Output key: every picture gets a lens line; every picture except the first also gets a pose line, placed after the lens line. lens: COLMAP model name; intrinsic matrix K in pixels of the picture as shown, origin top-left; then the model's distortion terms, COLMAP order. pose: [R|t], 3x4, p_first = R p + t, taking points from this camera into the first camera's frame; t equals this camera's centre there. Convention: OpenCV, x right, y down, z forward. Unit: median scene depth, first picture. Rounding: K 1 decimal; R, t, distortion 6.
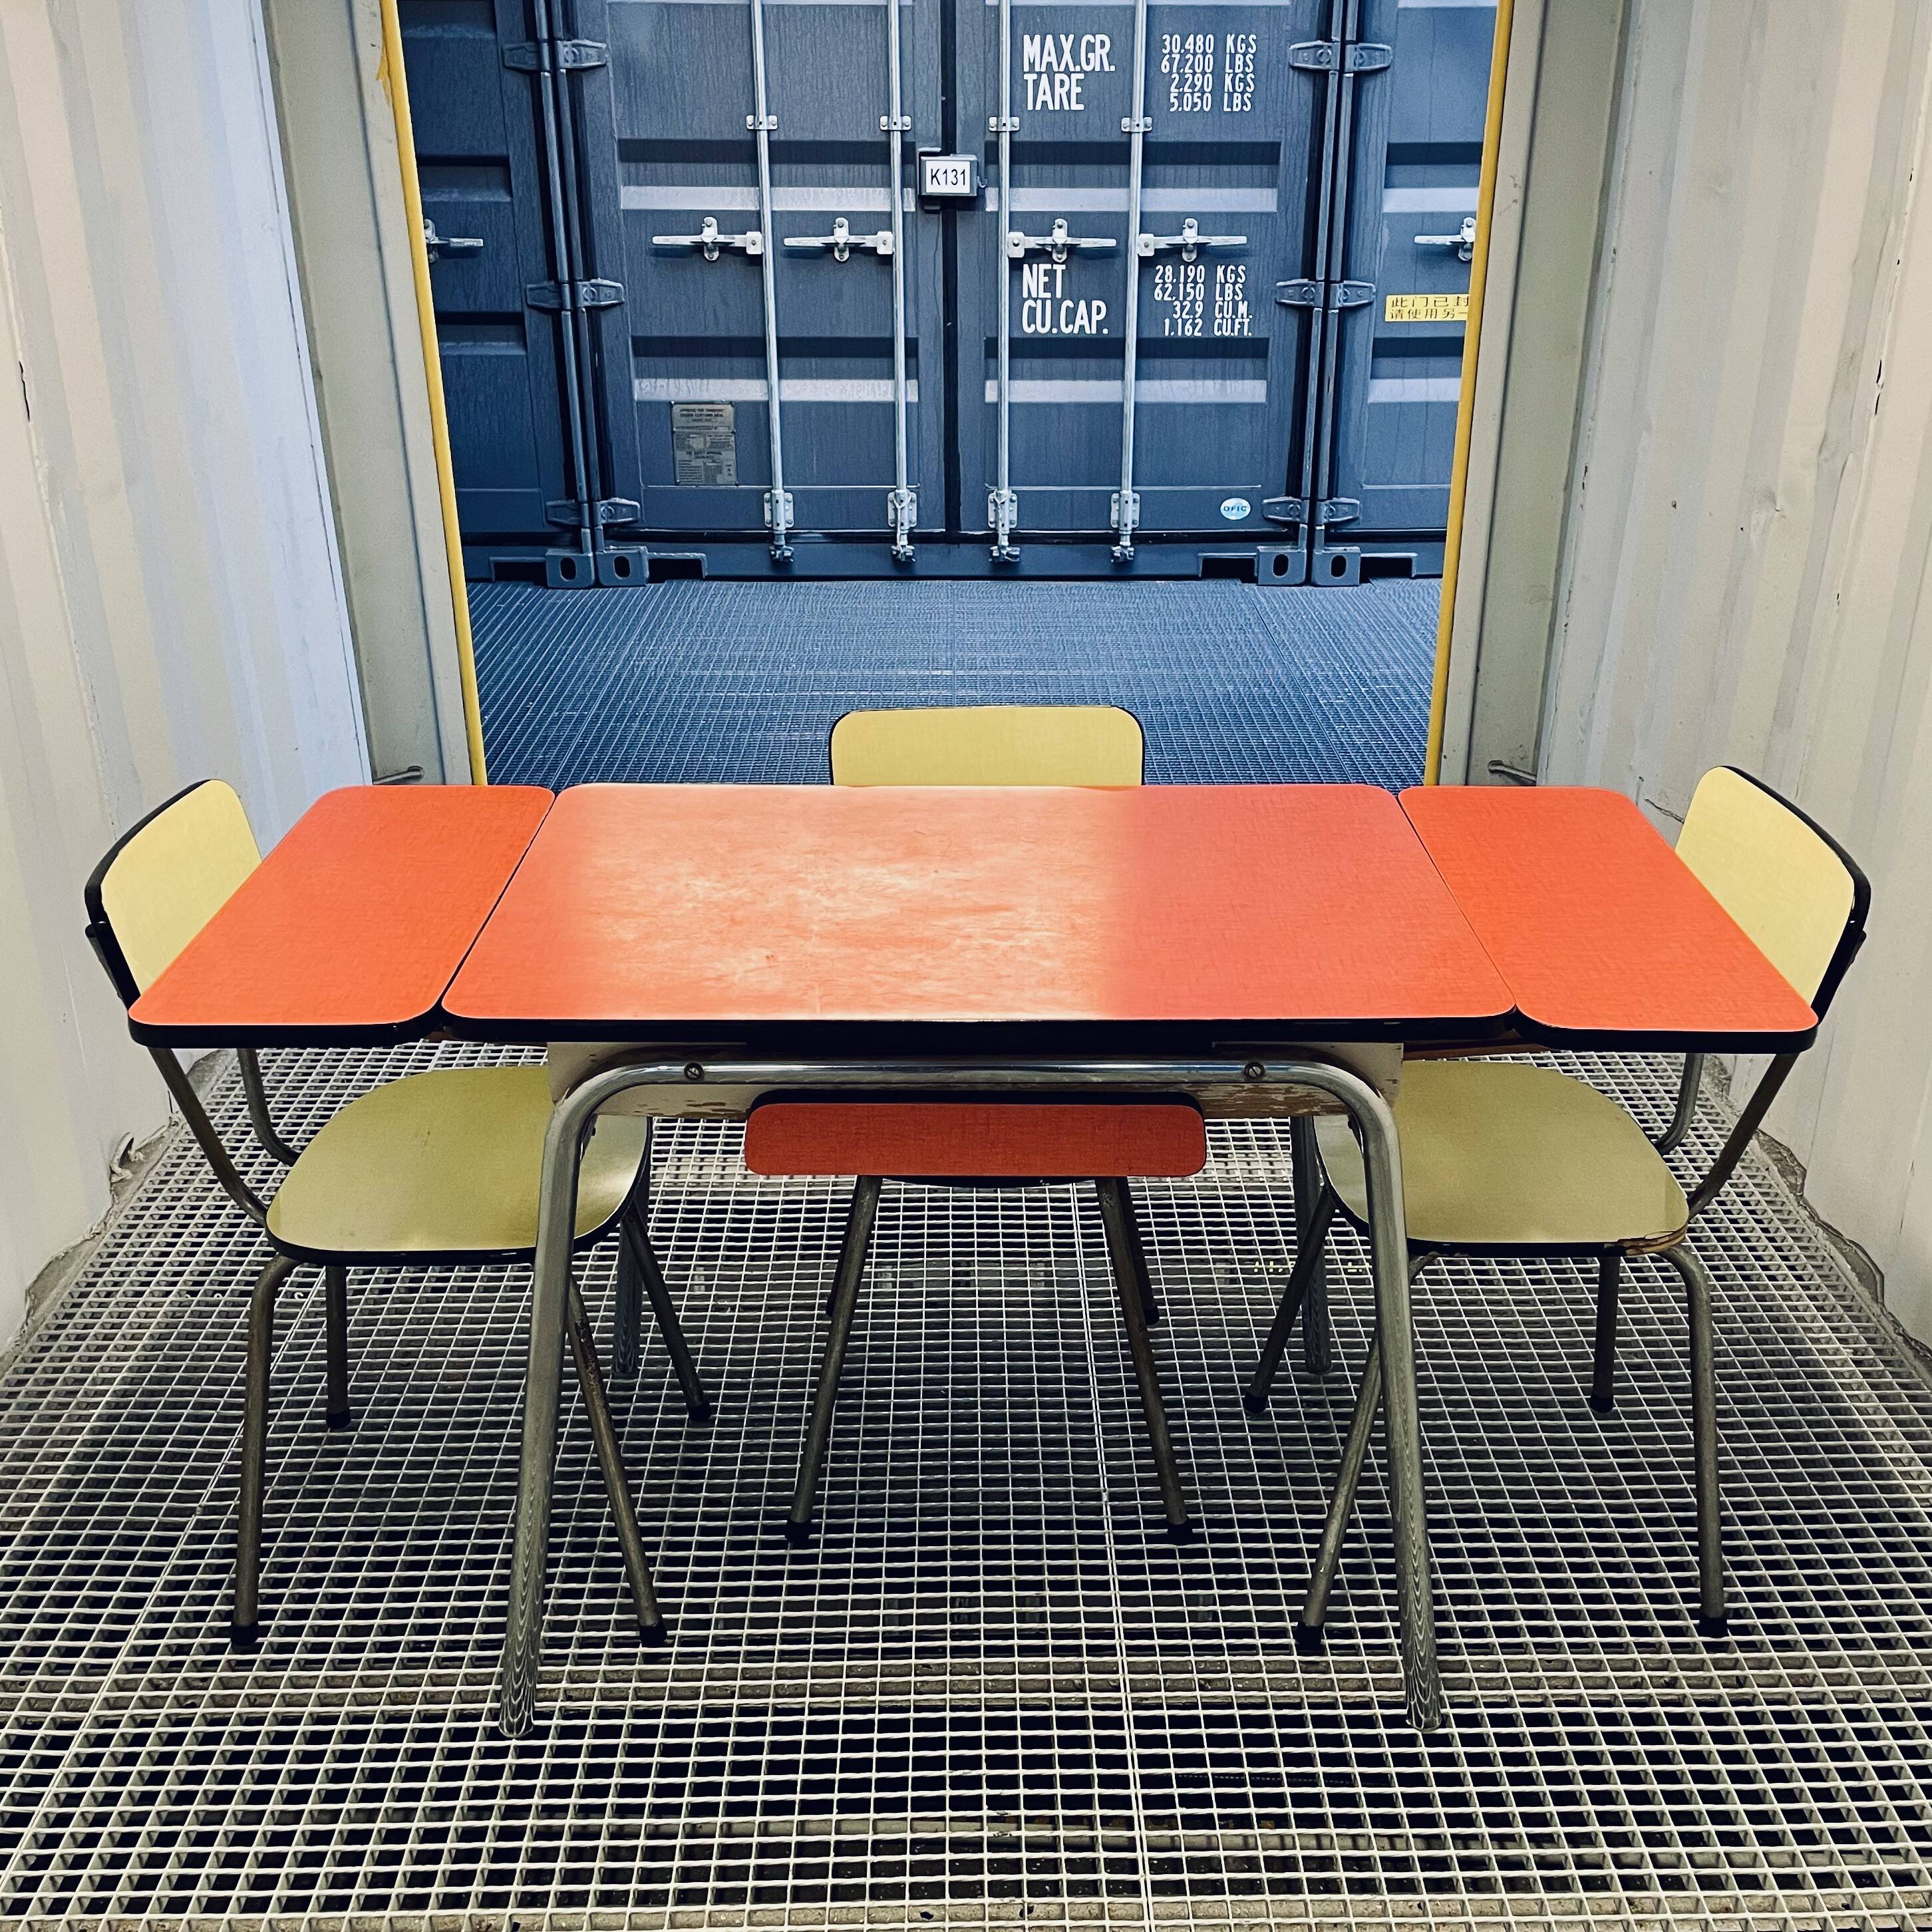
lens RADIAL K [[1994.3, 0, 980.3], [0, 1994.3, 1000.5], [0, 0, 1]] dist [0.041599, 0.000000]
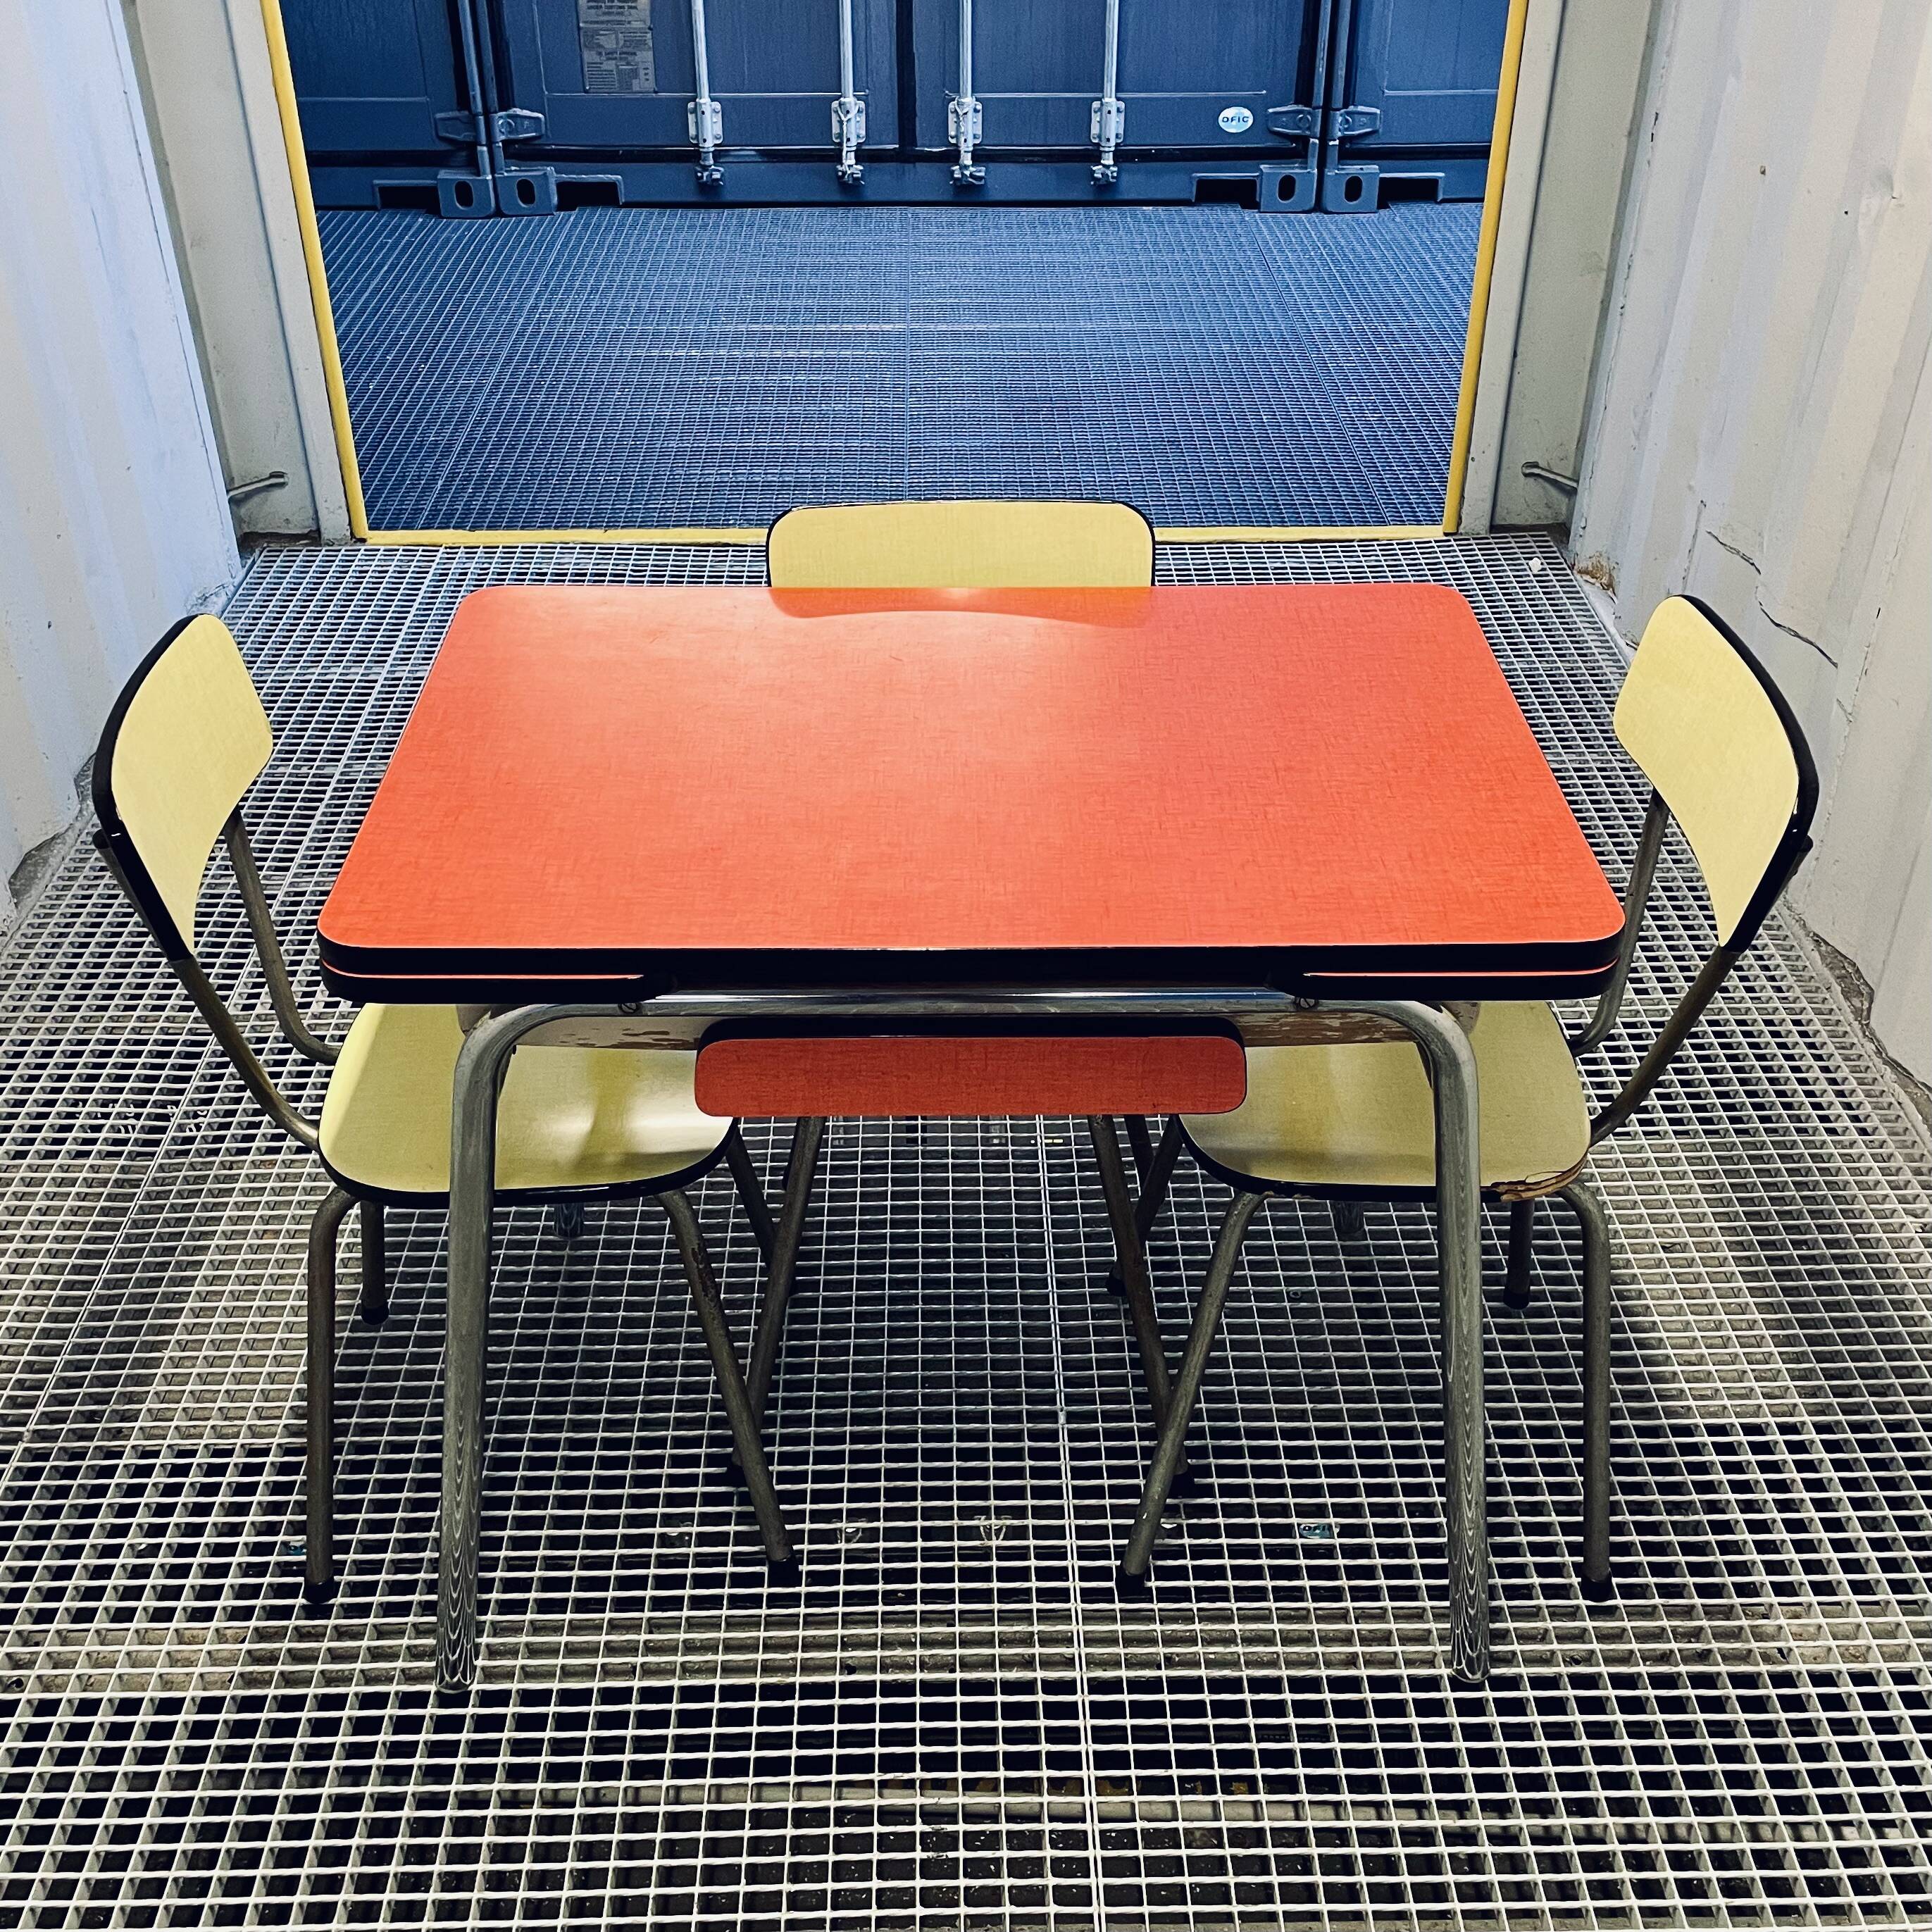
lens RADIAL K [[2119.5, 0, 950.5], [0, 2119.5, 965.2], [0, 0, 1]] dist [0.041632, 0.000000]
pose [[0.999995, -0.002881, -0.001209, 0.012978], [0.003034, 0.987886, 0.155152, -0.077801], [0.000747, -0.155155, 0.987890, 0.094918]]
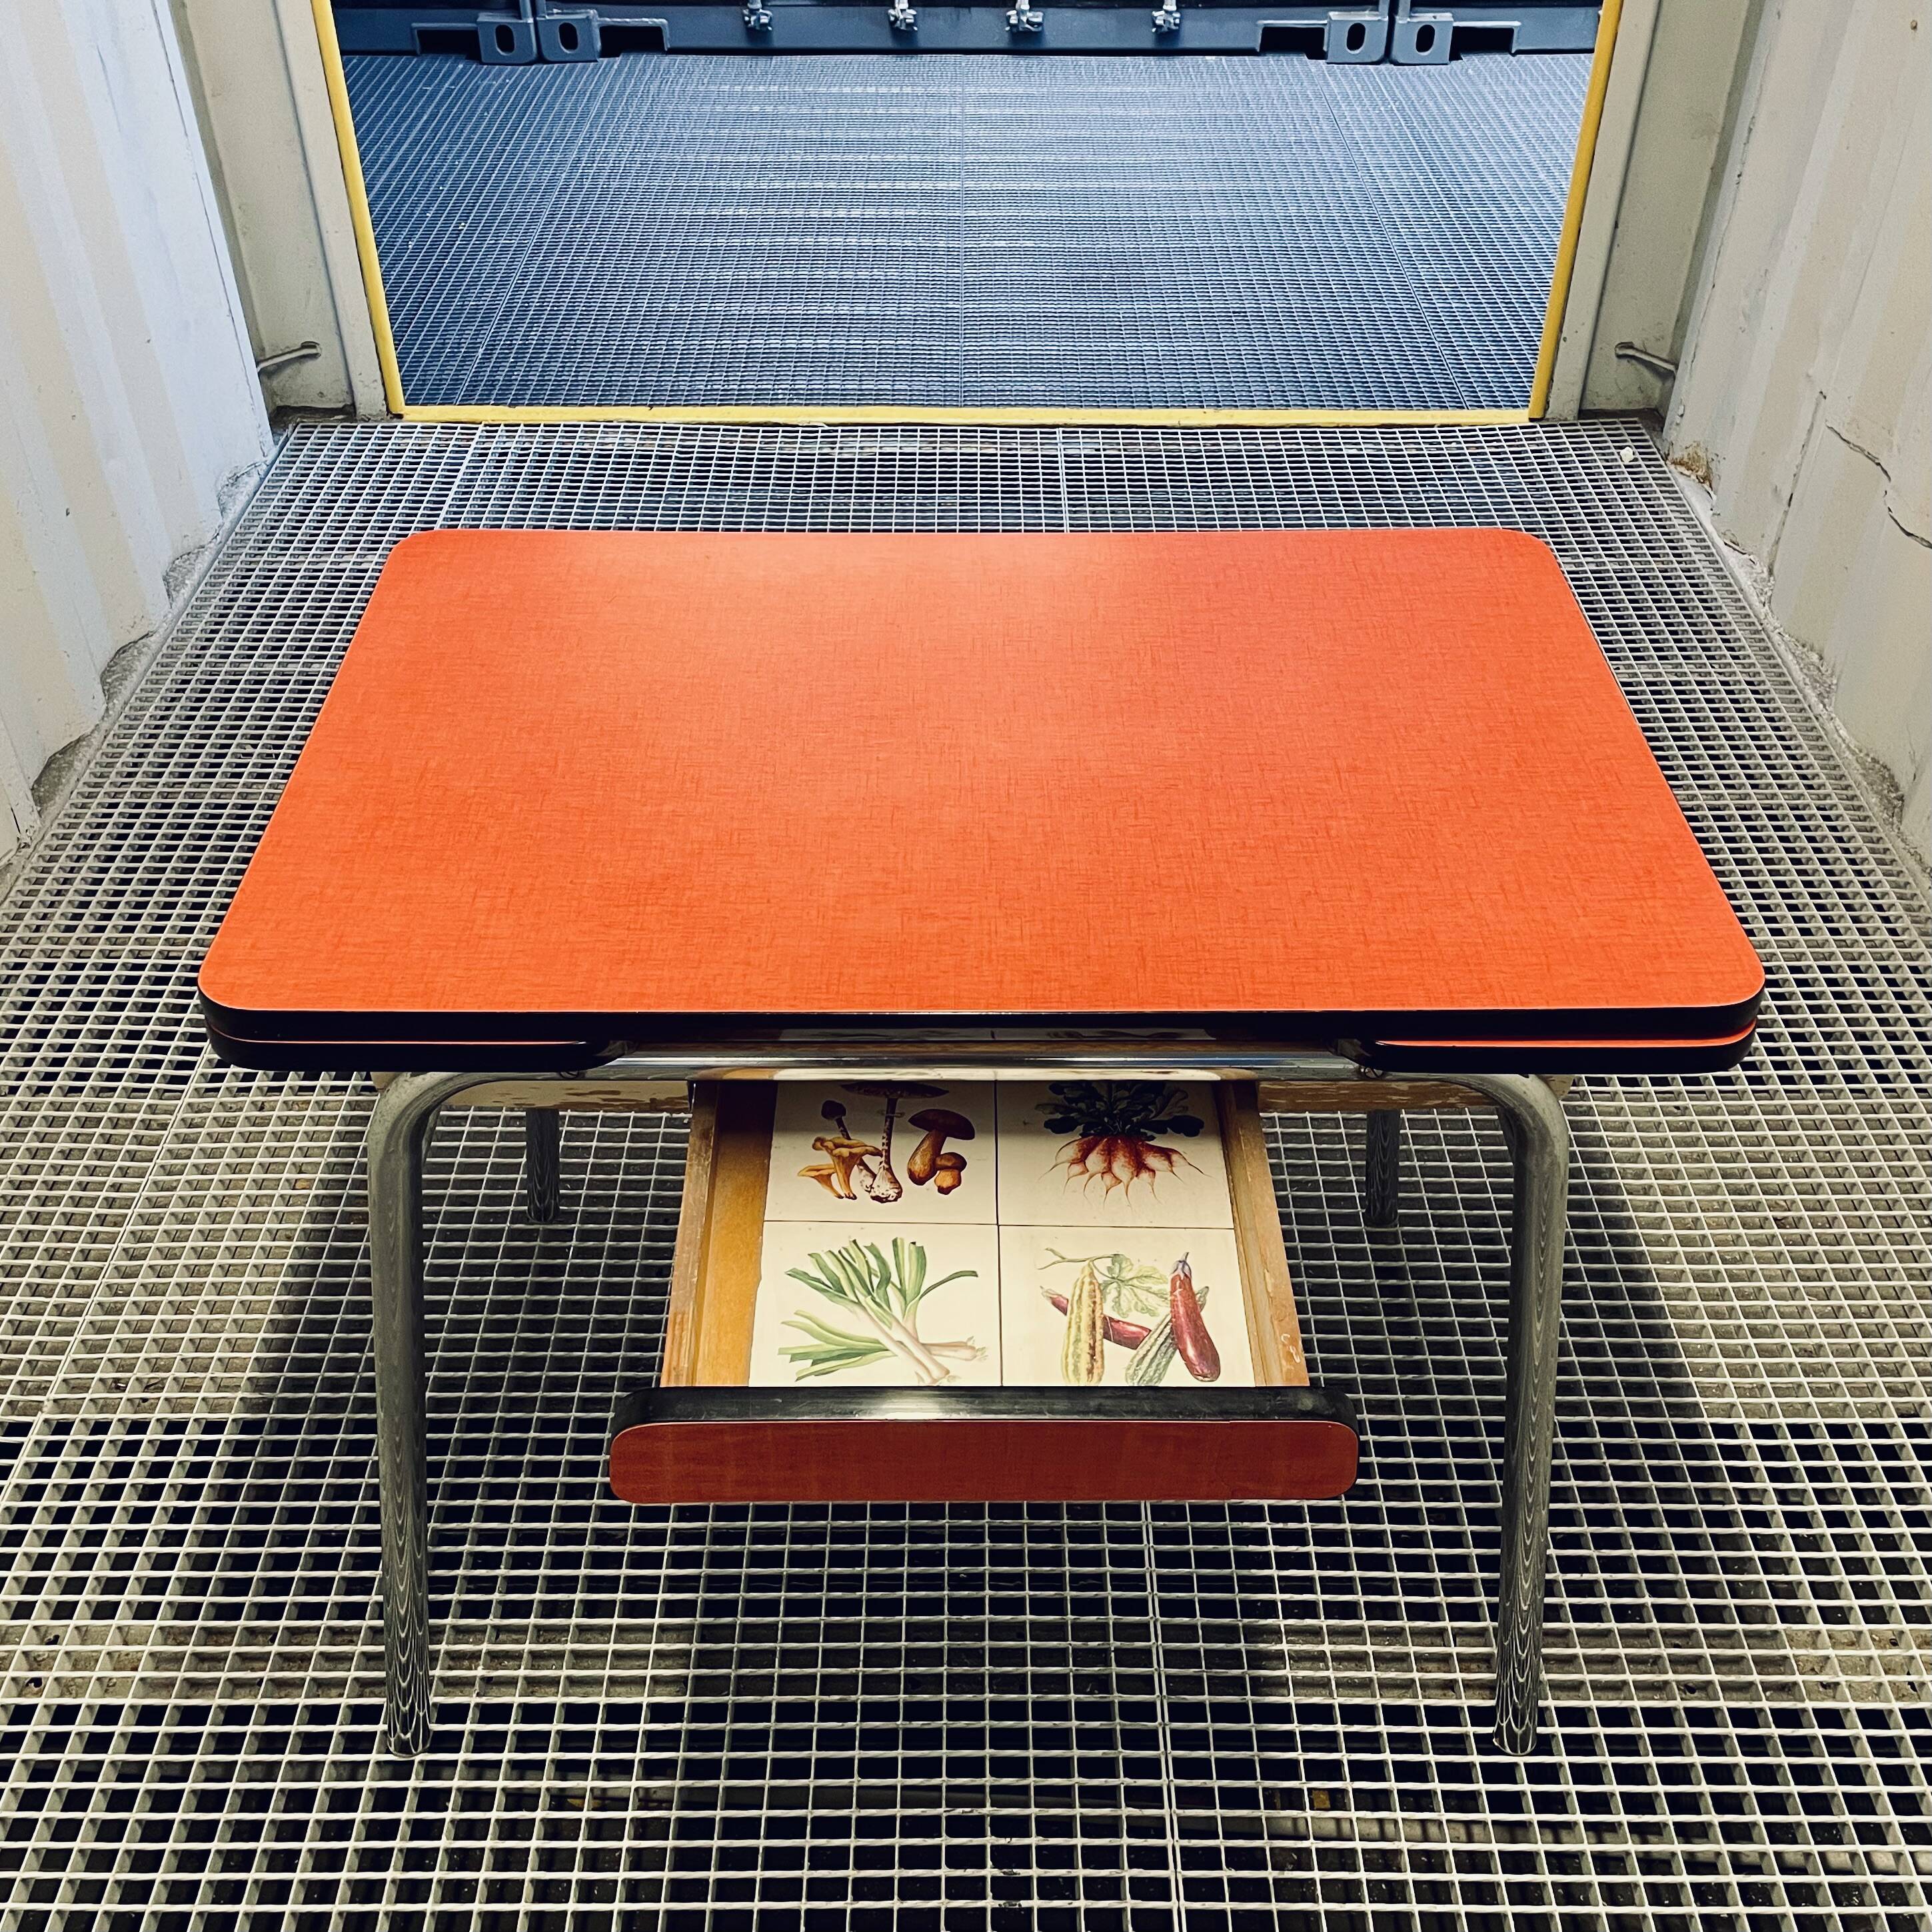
lens RADIAL K [[1994.3, 0, 952.9], [0, 1994.3, 1030.6], [0, 0, 1]] dist [0.041599, 0.000000]
pose [[0.999839, 0.010537, -0.014499, -0.002749], [-0.006376, 0.965117, 0.261741, -0.098488], [0.016751, -0.261606, 0.965029, 0.205333]]
